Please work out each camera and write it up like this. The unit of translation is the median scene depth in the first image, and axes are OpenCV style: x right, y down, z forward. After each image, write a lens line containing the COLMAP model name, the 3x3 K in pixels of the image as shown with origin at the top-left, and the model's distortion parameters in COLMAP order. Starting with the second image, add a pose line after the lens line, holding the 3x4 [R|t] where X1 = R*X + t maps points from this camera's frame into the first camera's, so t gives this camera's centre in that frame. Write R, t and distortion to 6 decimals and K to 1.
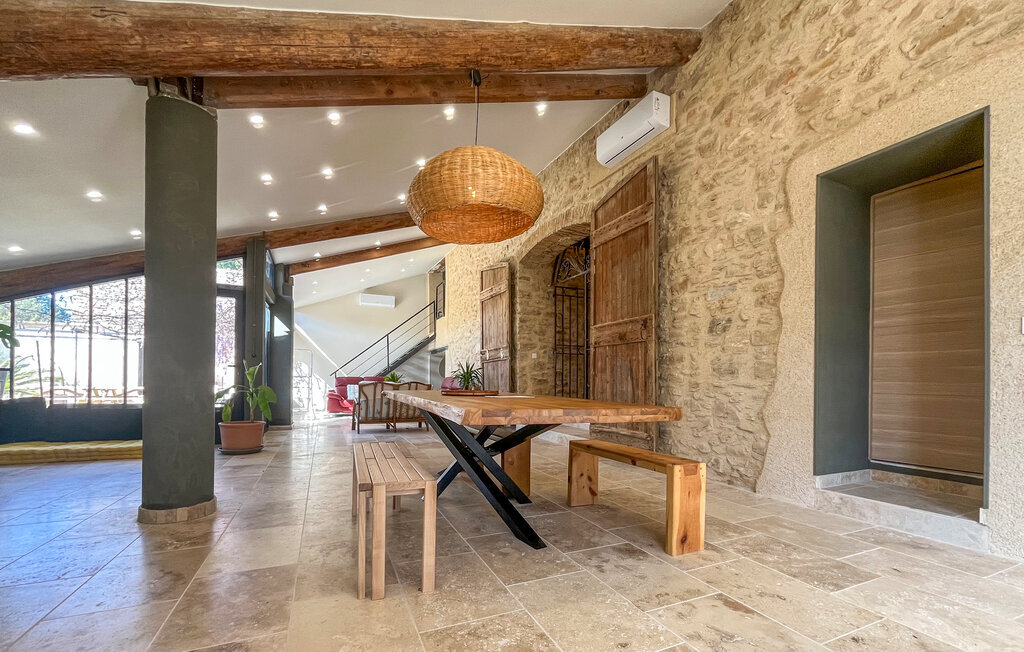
lens RADIAL K [[434.0, 0, 522.2], [0, 434.0, 375.9], [0, 0, 1]] dist [-0.001749, -0.000083]
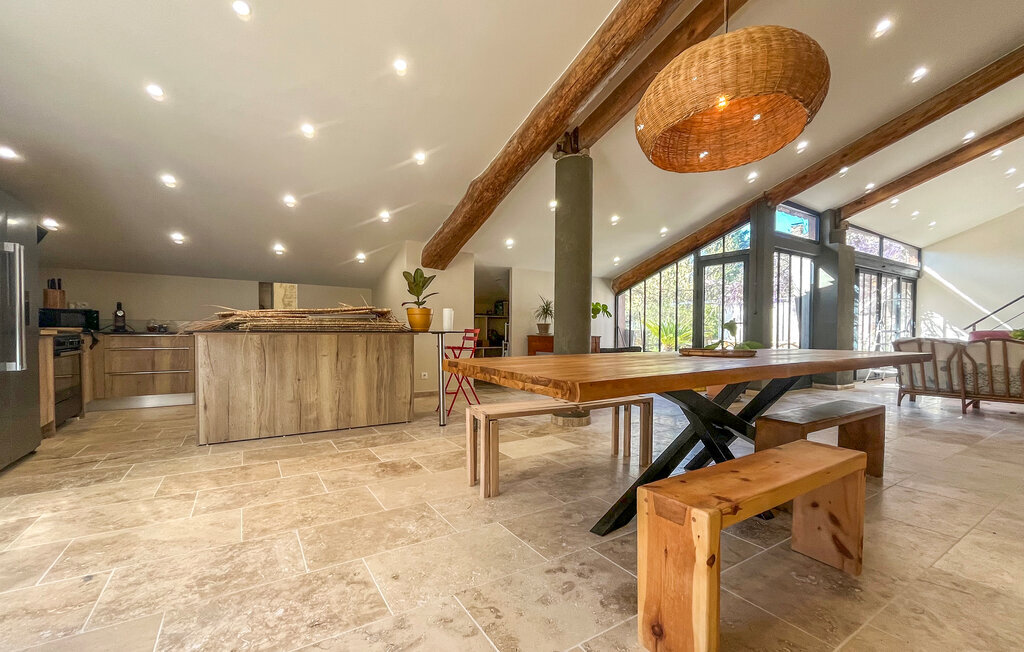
lens RADIAL K [[425.4, 0, 513.5], [0, 425.4, 331.6], [0, 0, 1]] dist [-0.000622, -0.000278]
pose [[0.137311, -0.010426, -0.990473, 0.688504], [0.007702, 0.999926, -0.009458, 0.006735], [0.990498, -0.006330, 0.137381, 0.589557]]
